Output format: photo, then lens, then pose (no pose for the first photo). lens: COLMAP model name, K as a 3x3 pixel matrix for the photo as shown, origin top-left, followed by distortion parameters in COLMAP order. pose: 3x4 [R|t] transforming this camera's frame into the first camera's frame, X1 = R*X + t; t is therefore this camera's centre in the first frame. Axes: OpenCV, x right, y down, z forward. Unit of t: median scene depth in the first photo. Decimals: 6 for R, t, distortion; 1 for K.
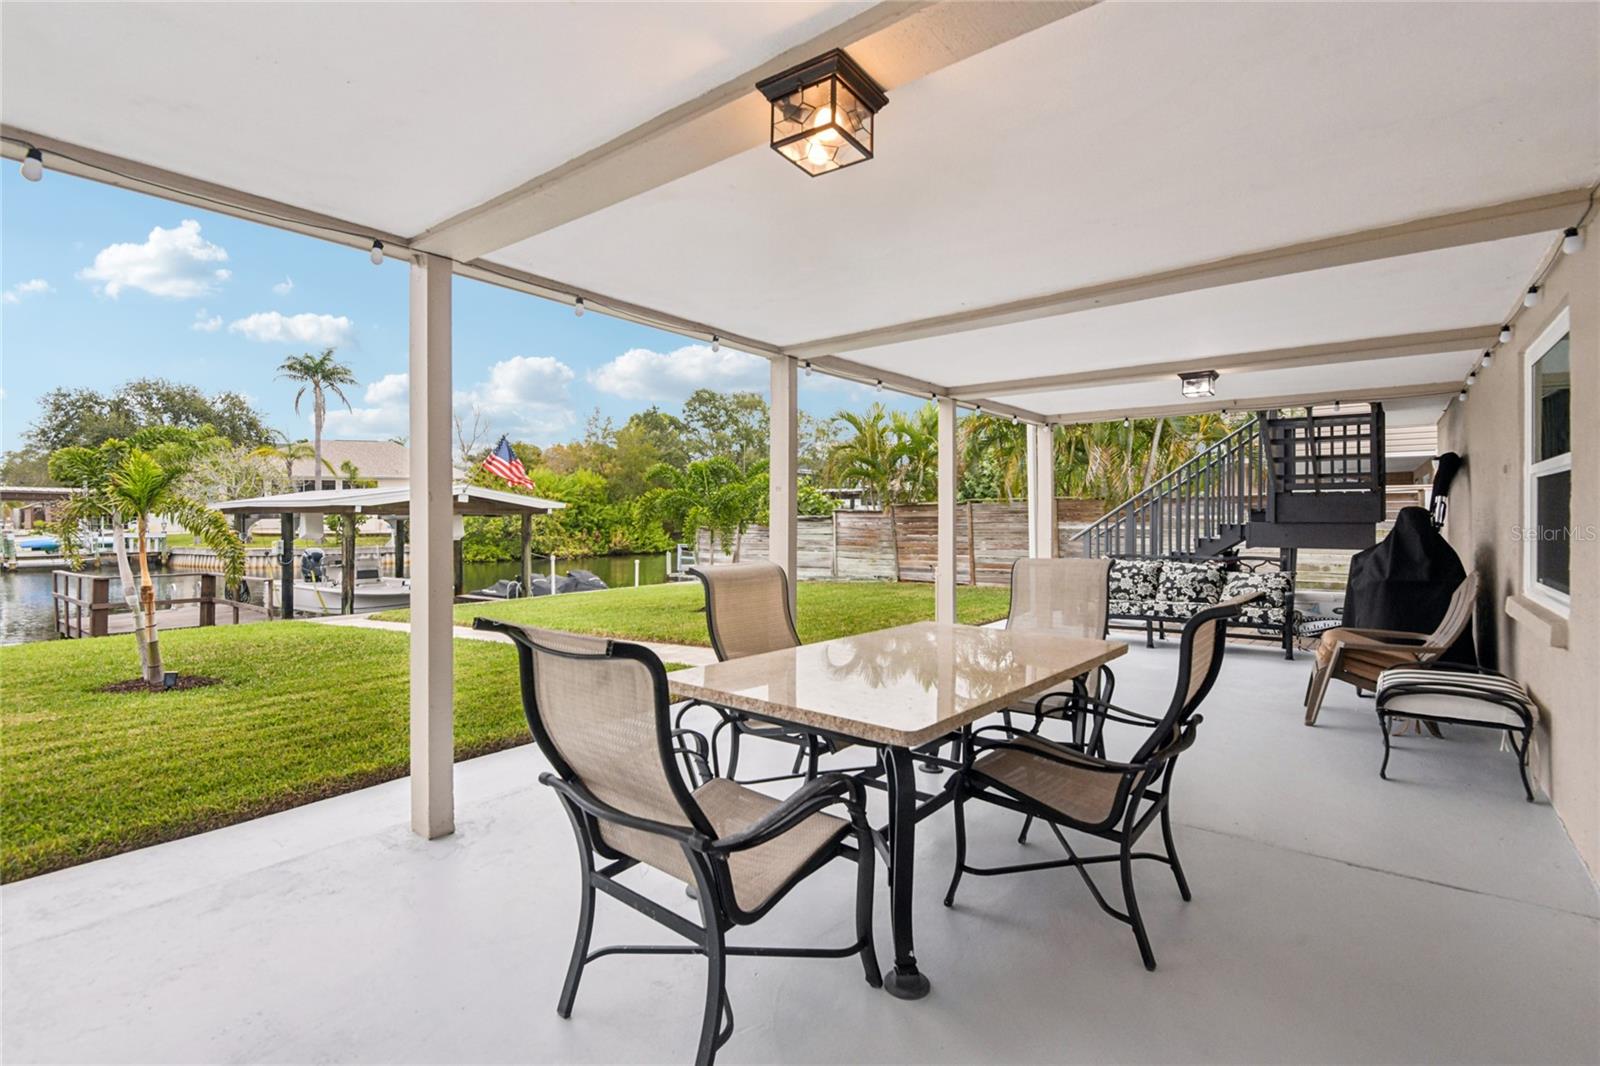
lens RADIAL K [[741.2, 0, 800.0], [0, 741.2, 533.0], [0, 0, 1]] dist [0.040217, -0.033084]
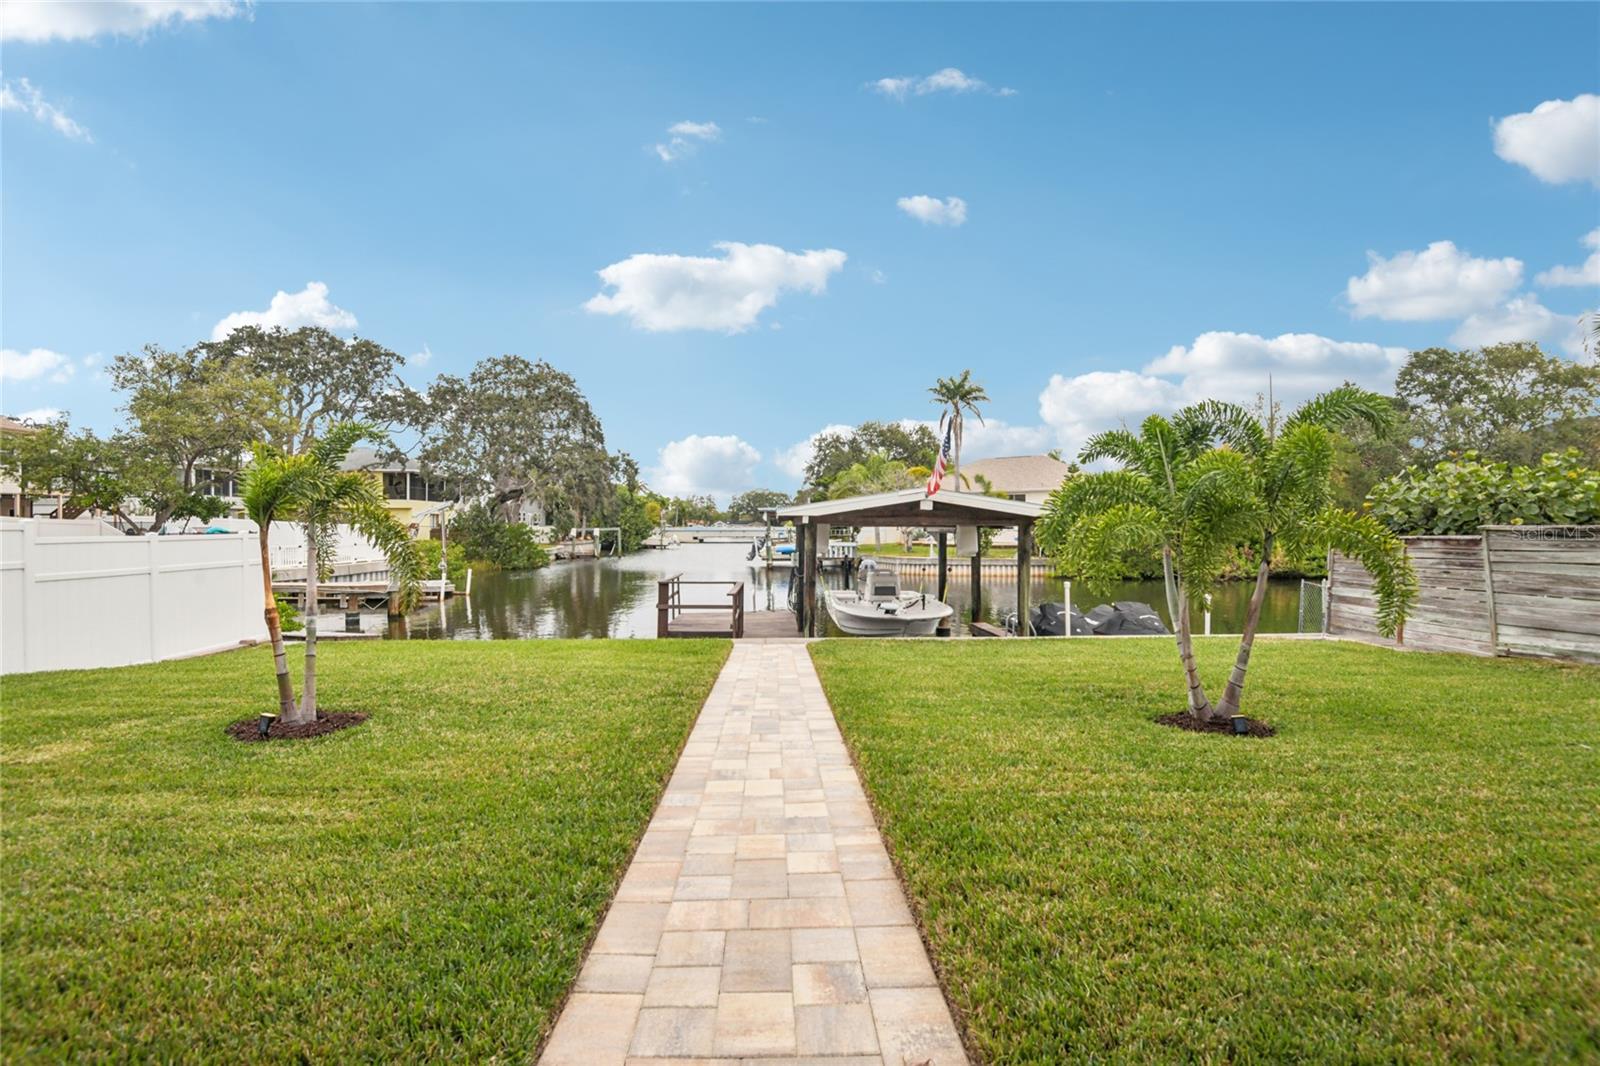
lens RADIAL K [[737.4, 0, 823.5], [0, 737.4, 530.9], [0, 0, 1]] dist [-0.000522, -0.027258]
pose [[0.651702, 0.001030, -0.758474, 0.022900], [-0.016000, 0.999795, -0.012391, -0.002626], [0.758306, 0.020211, 0.651585, 0.138868]]
